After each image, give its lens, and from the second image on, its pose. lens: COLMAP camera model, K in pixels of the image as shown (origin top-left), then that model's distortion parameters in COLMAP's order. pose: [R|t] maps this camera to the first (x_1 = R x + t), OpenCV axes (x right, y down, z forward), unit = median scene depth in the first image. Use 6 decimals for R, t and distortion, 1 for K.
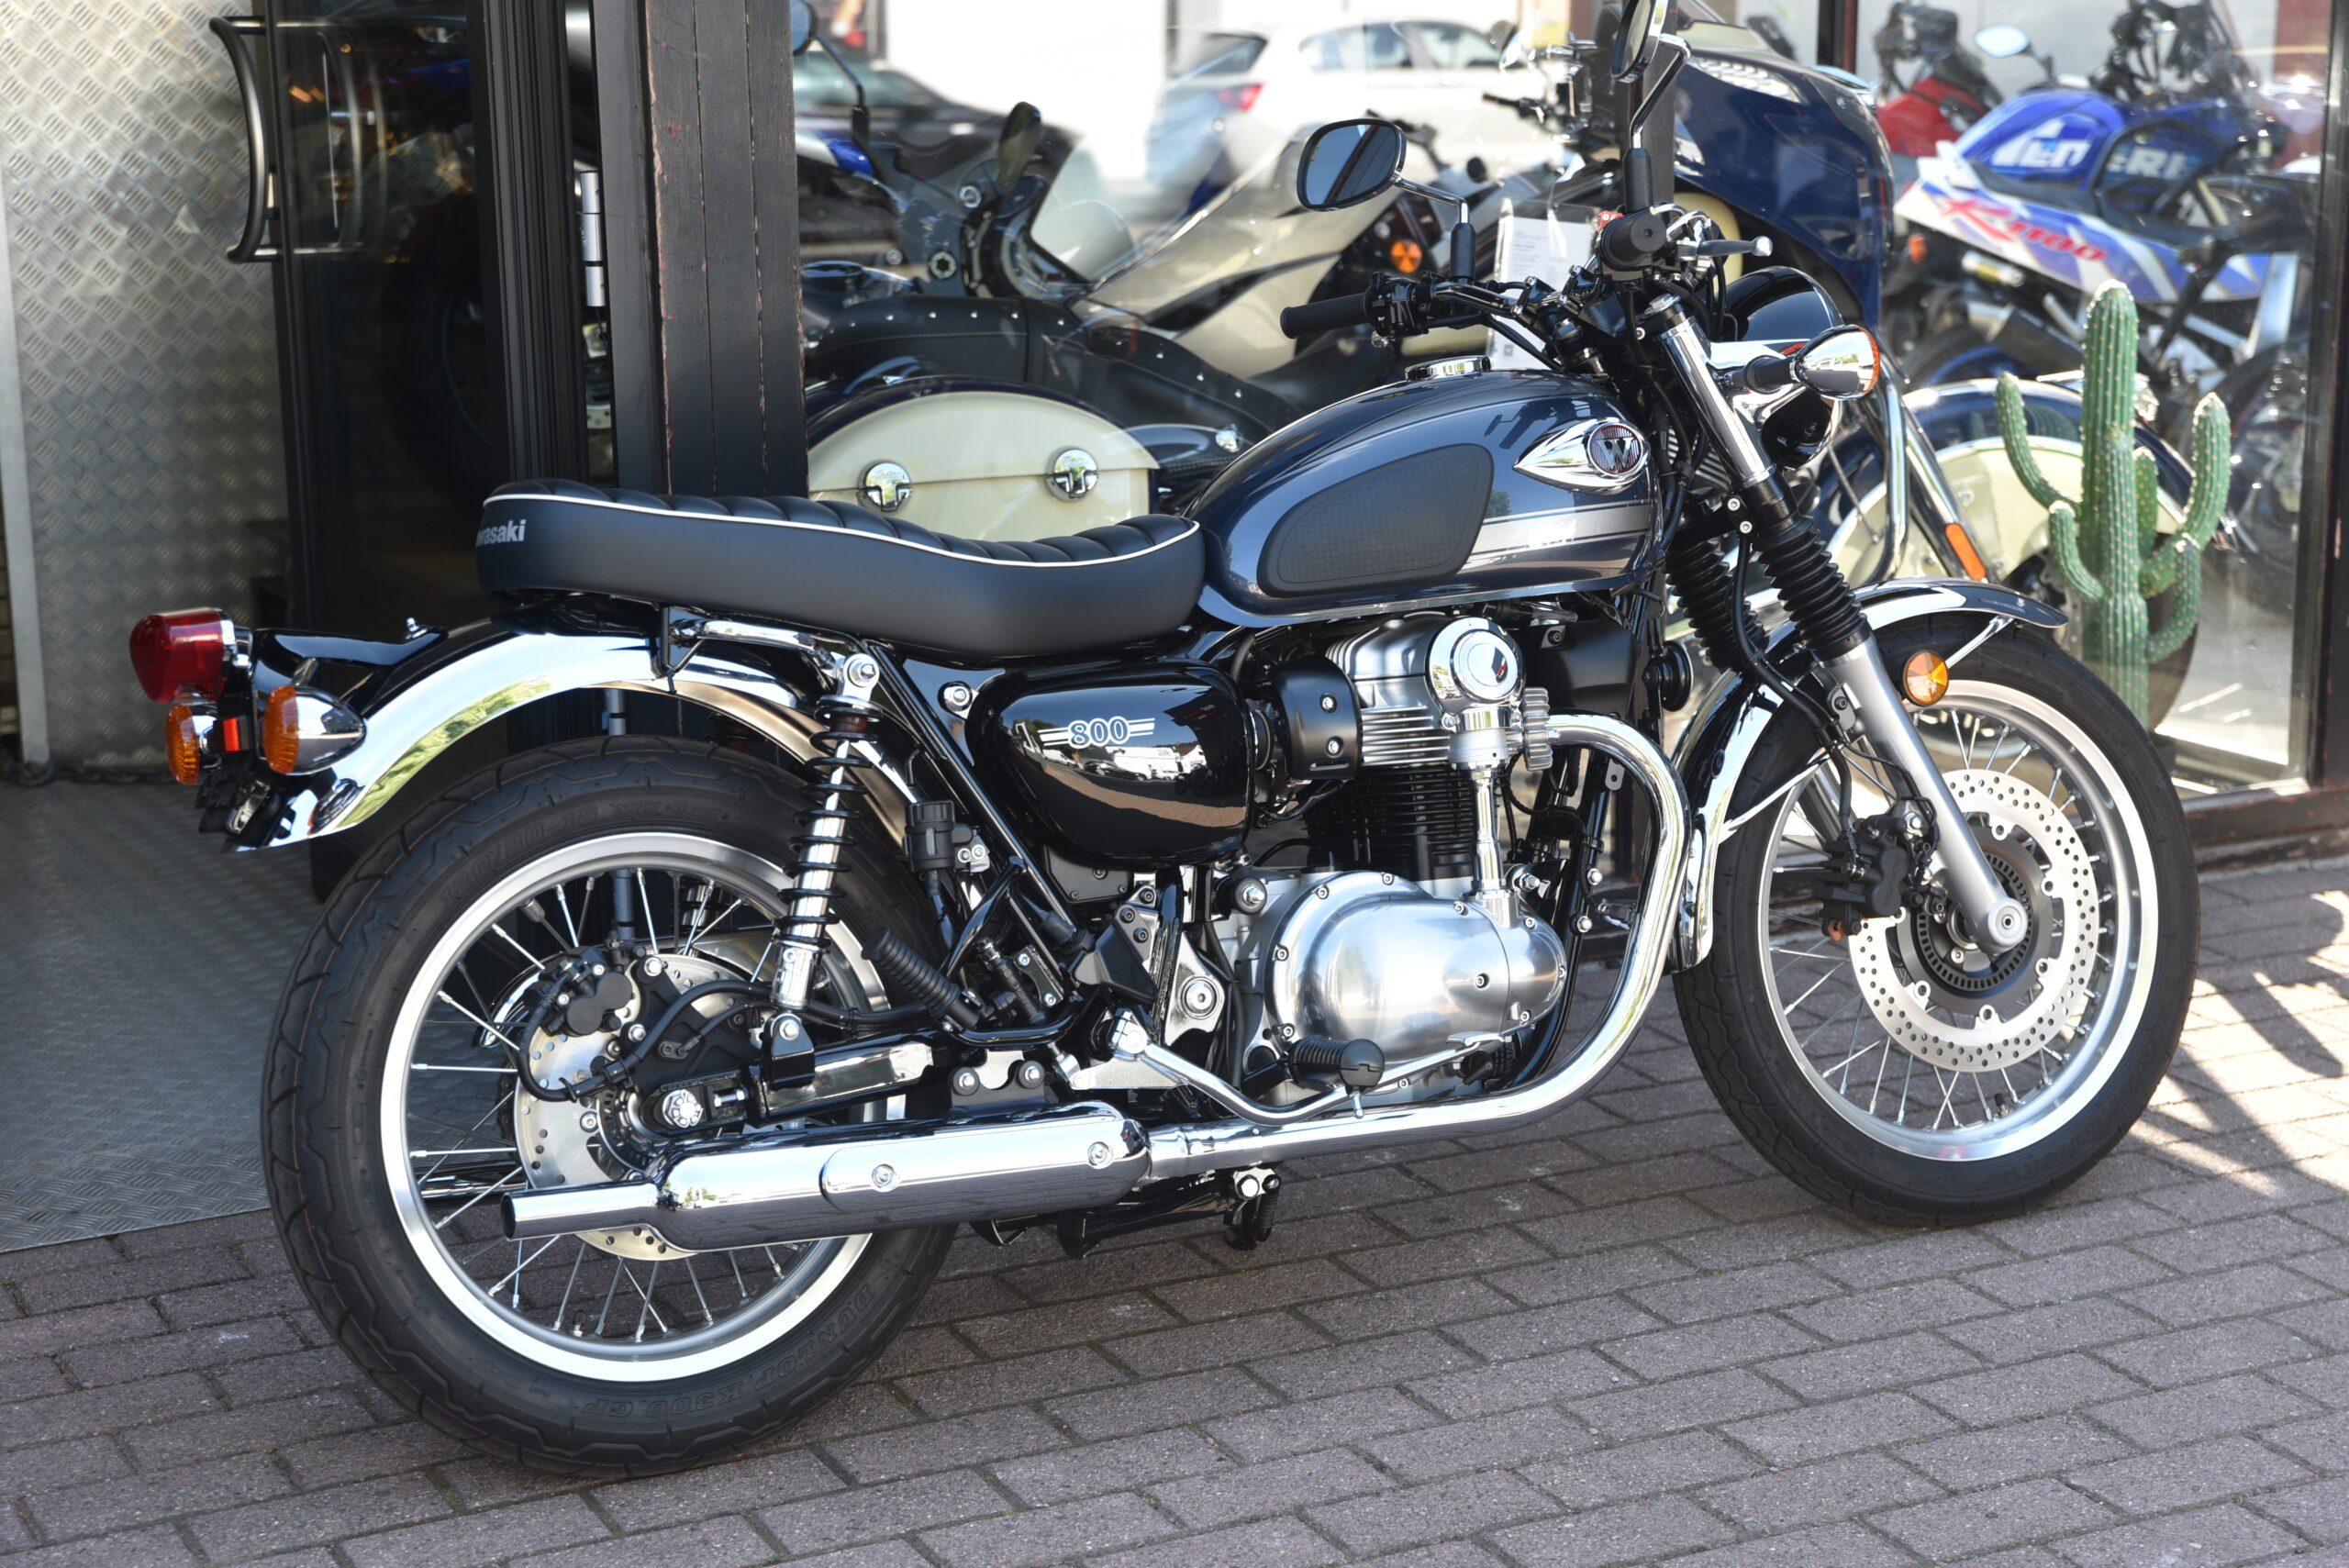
lens RADIAL K [[3844.1, 0, 1180.7], [0, 3844.1, 783.1], [0, 0, 1]] dist [0.145018, 0.000000]
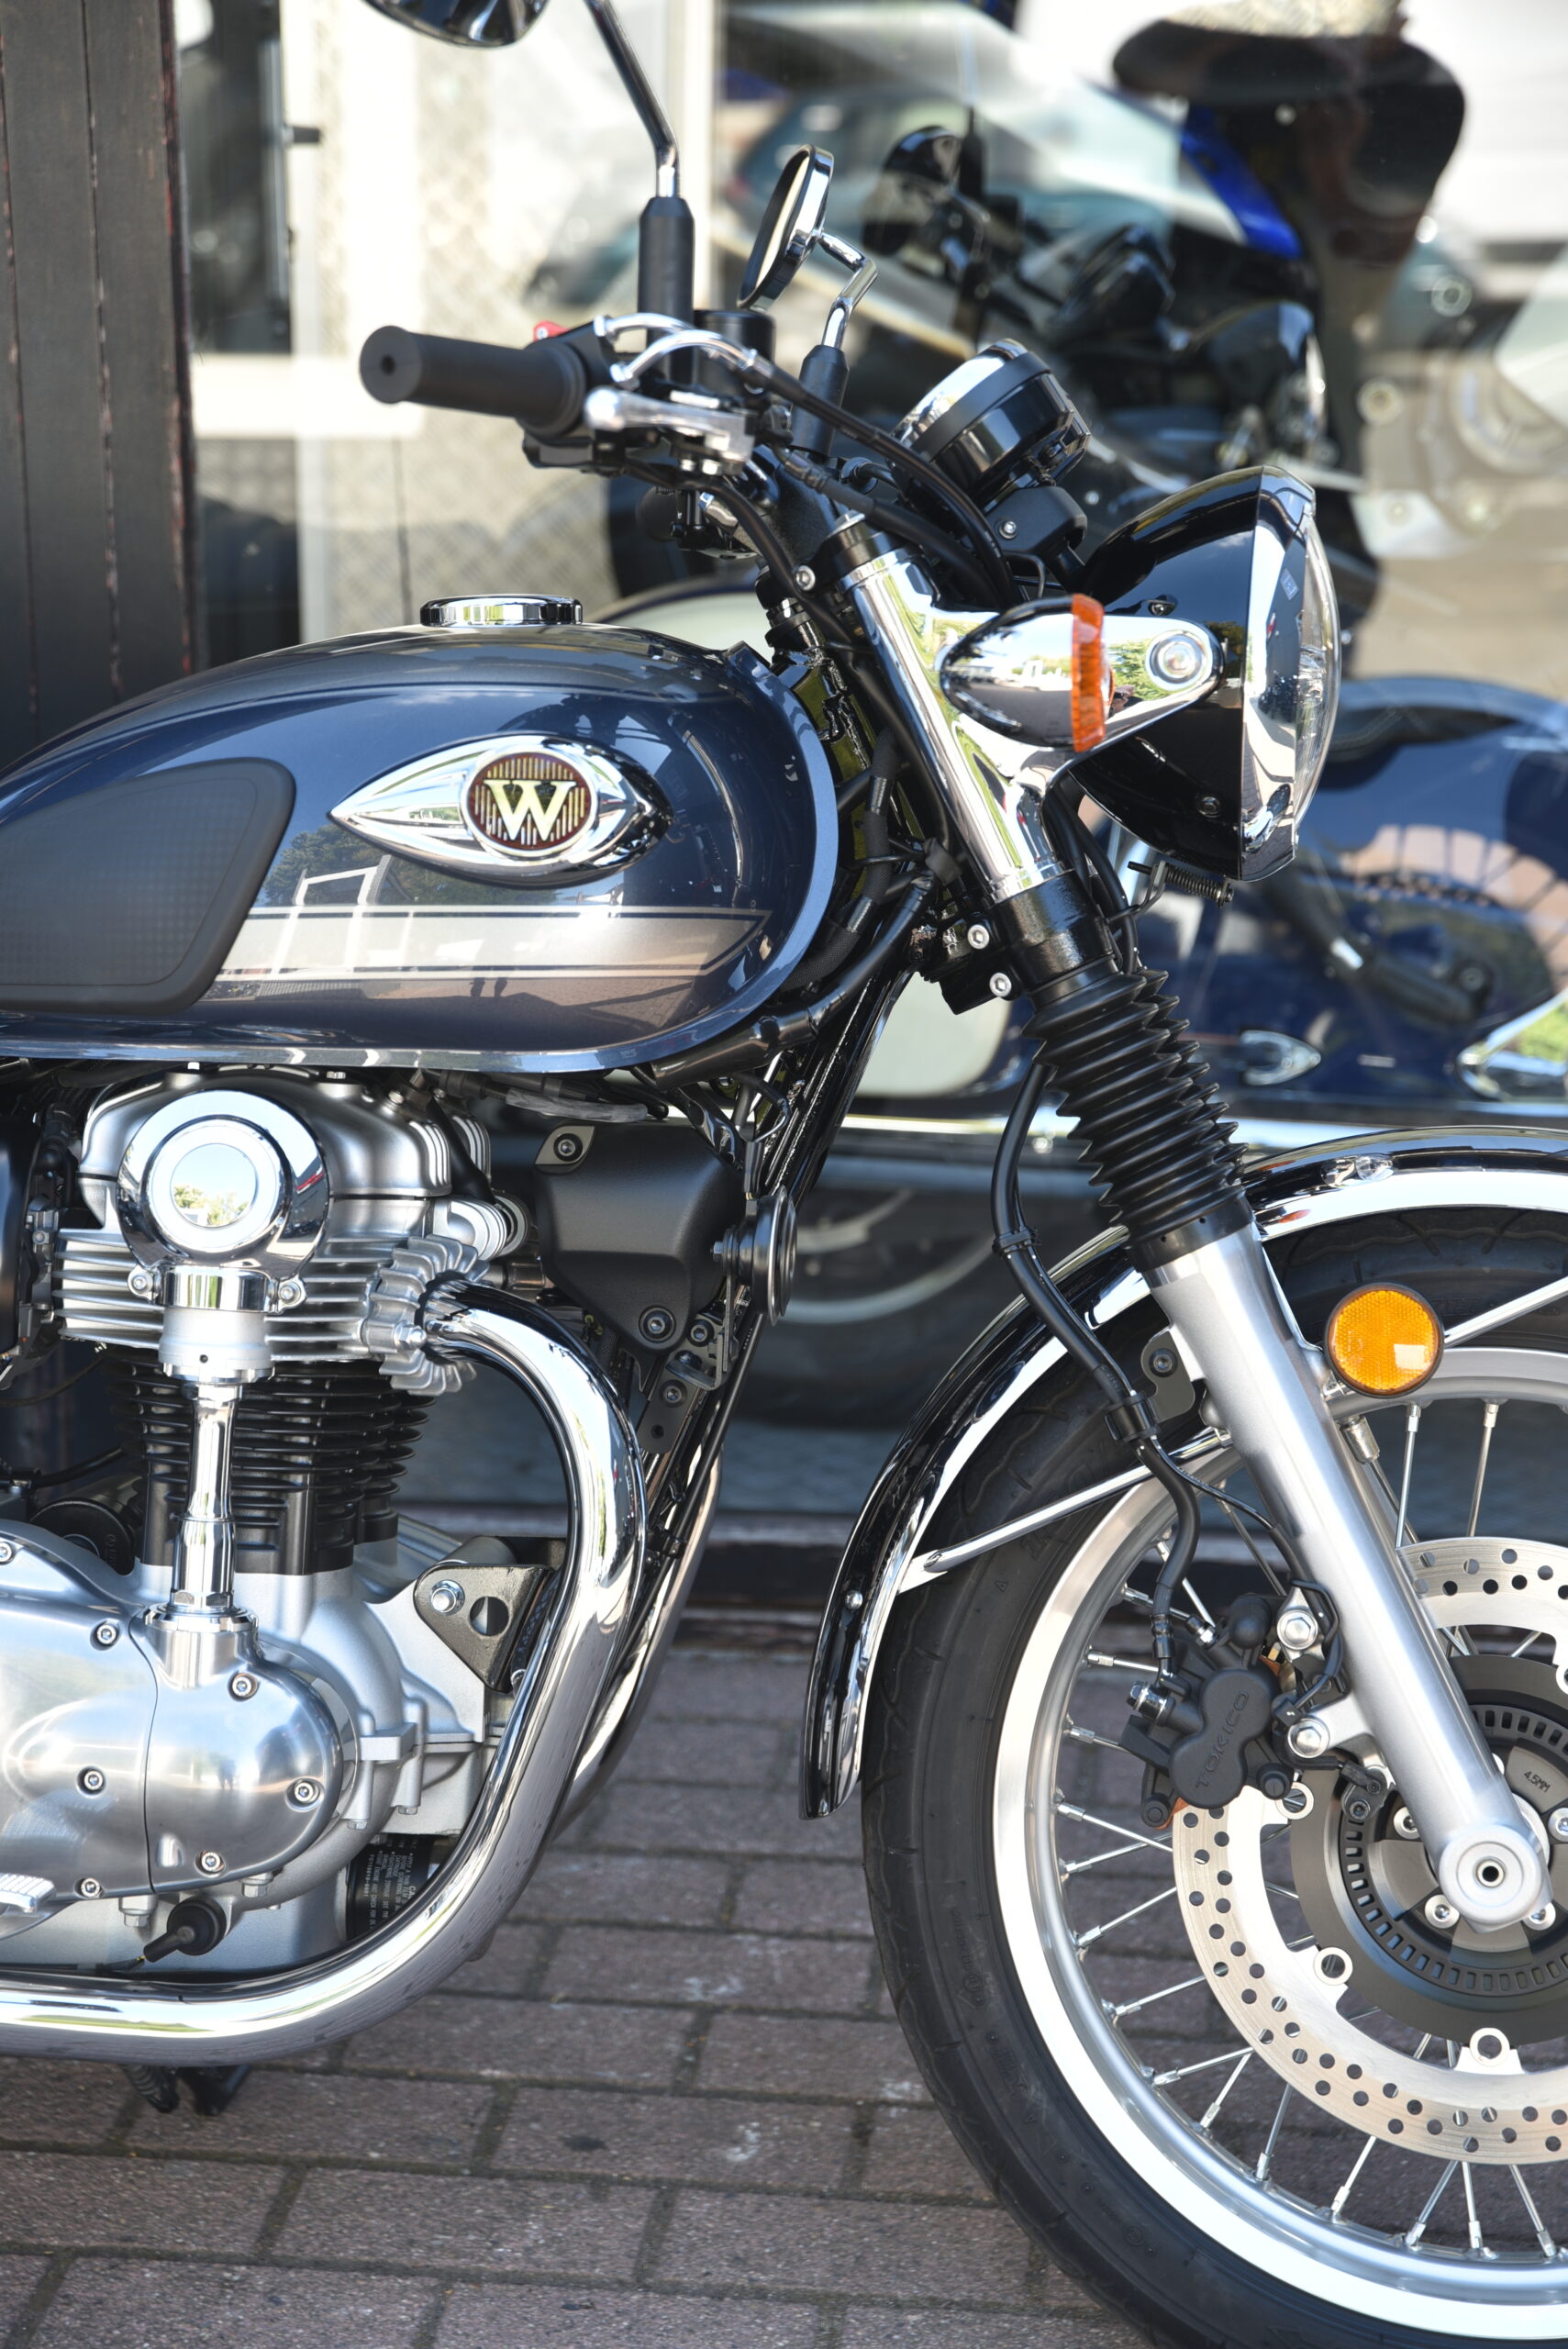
lens RADIAL K [[4281.4, 0, 781.0], [0, 4281.4, 1180.3], [0, 0, 1]] dist [0.230254, 0.000000]
pose [[0.827152, 0.154617, -0.540290, 0.429194], [-0.127910, 0.987971, 0.086910, -0.086236], [0.547228, -0.002779, 0.836979, 0.520564]]
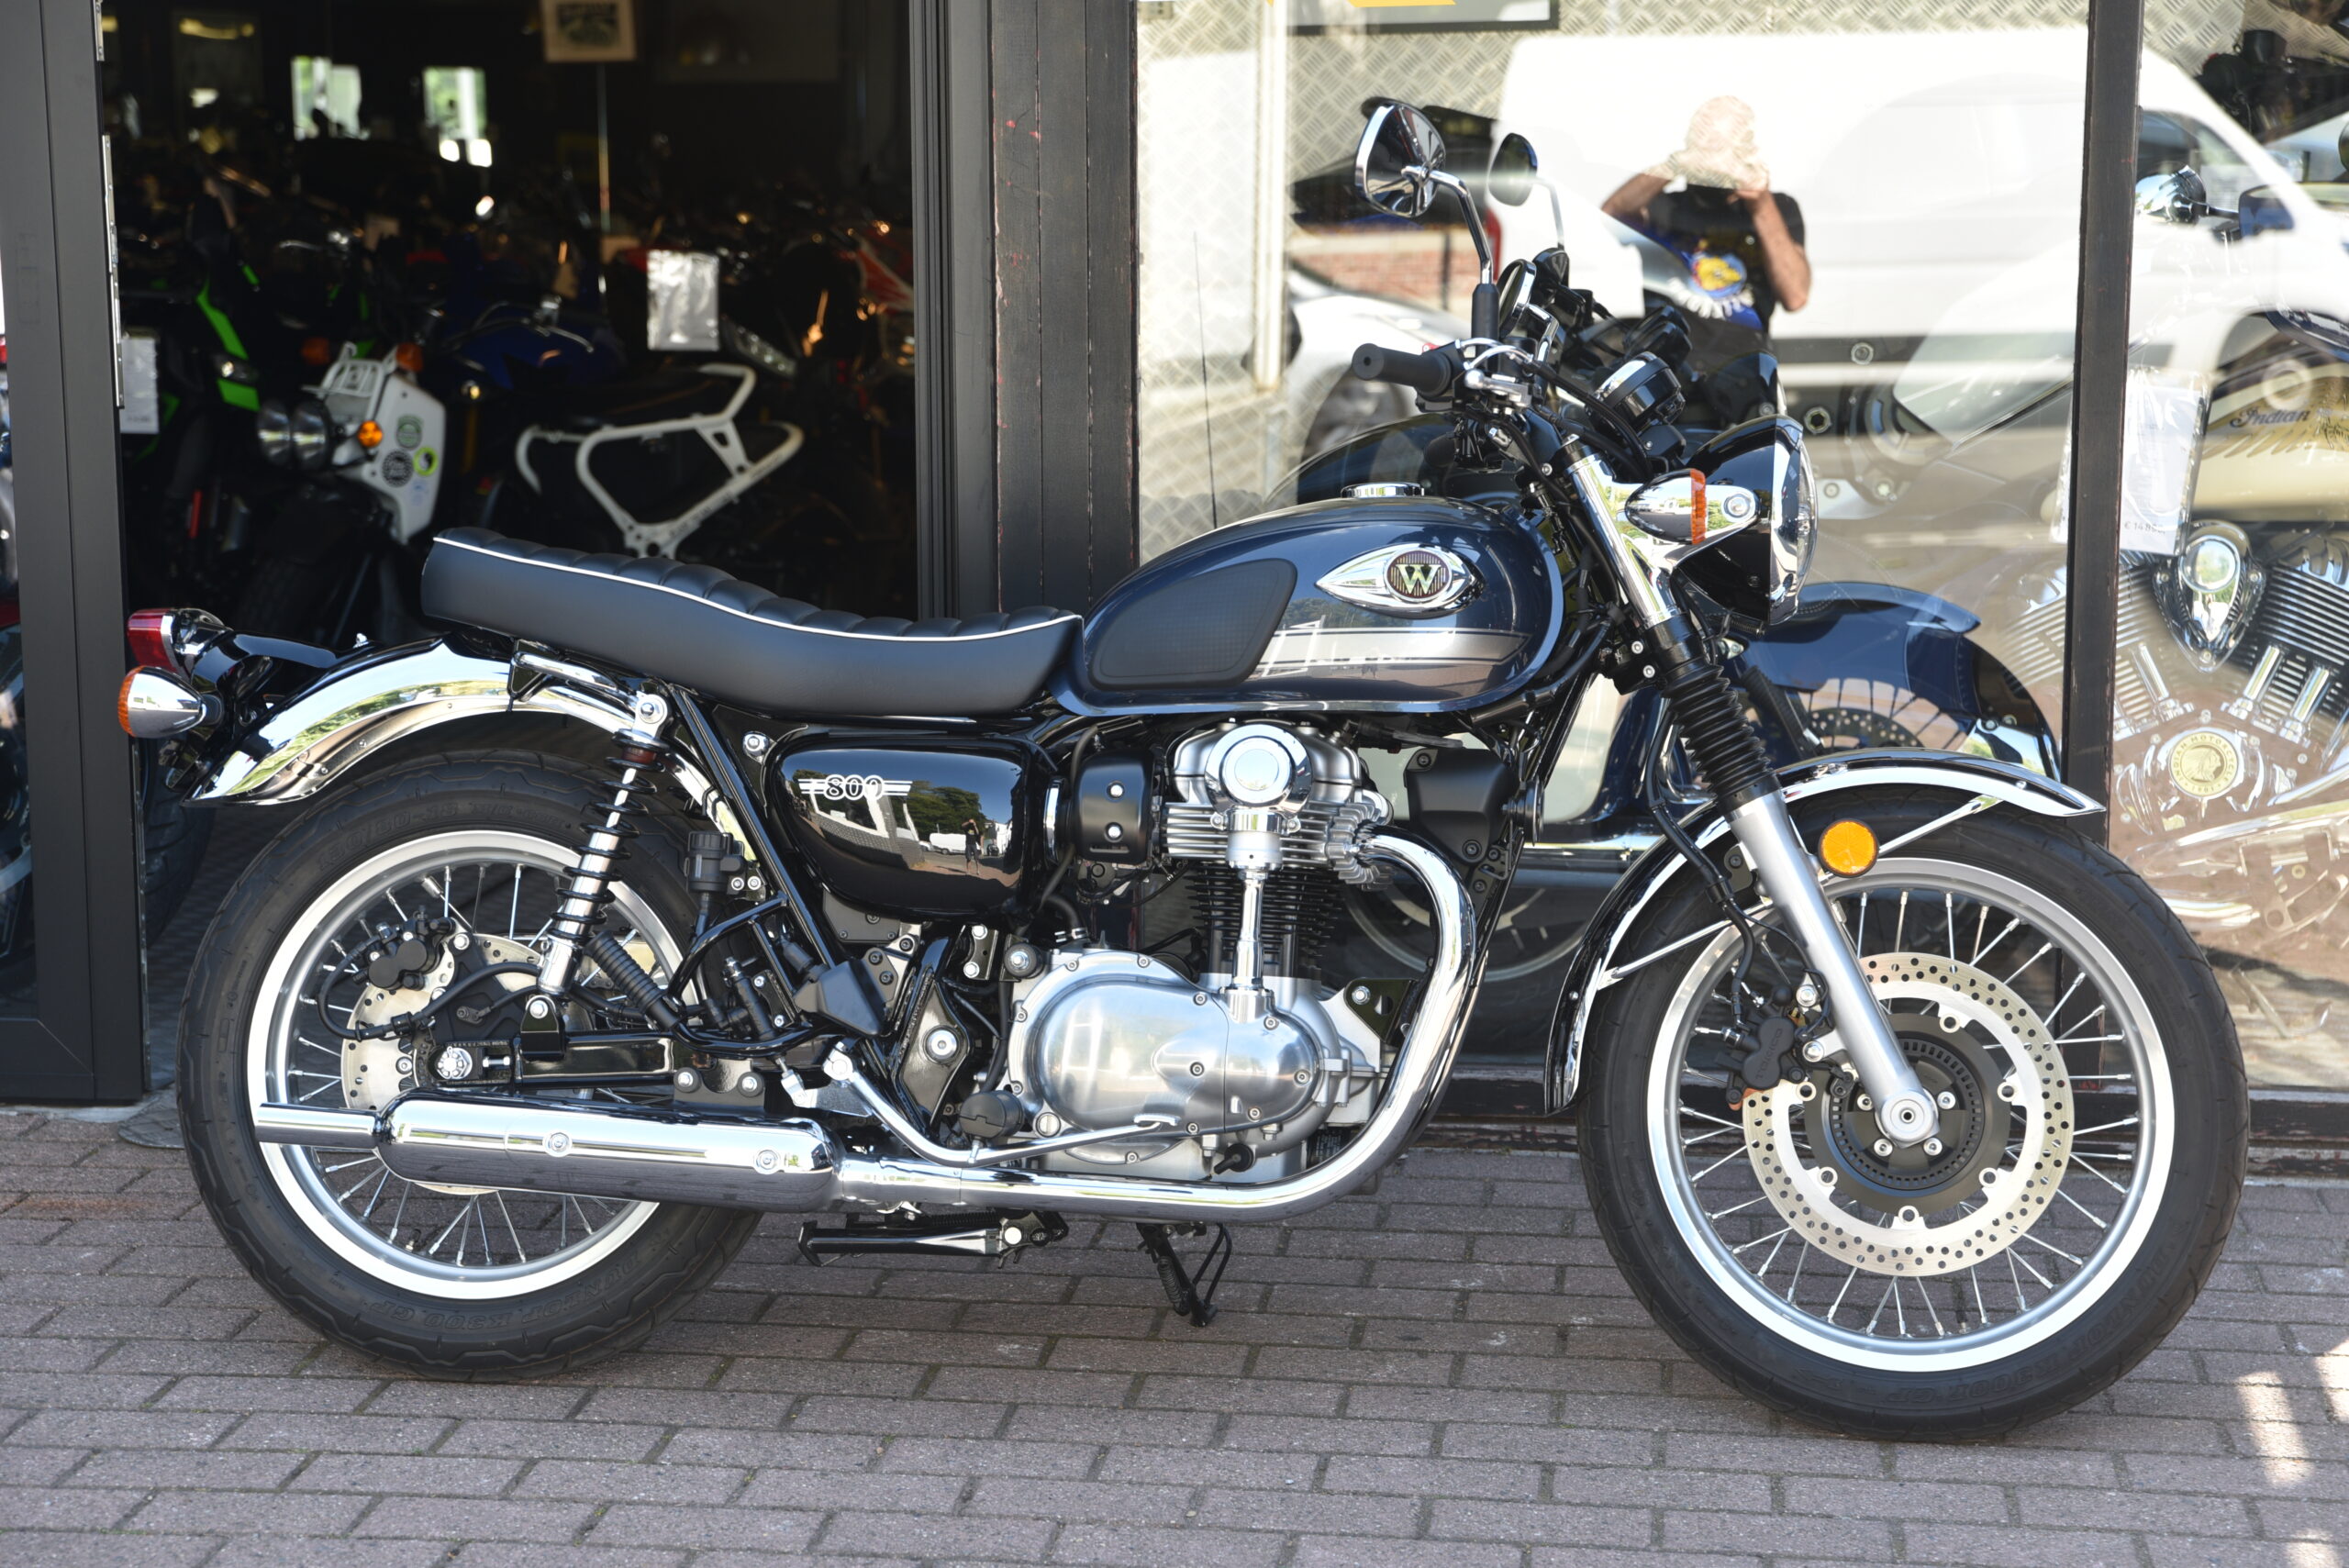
lens RADIAL K [[4012.2, 0, 1183.7], [0, 4012.2, 773.0], [0, 0, 1]] dist [0.167712, 0.000000]
pose [[0.820093, 0.092287, -0.564739, 0.633602], [-0.124378, 0.992062, -0.018500, -0.006906], [0.558549, 0.085413, 0.825062, 0.089391]]
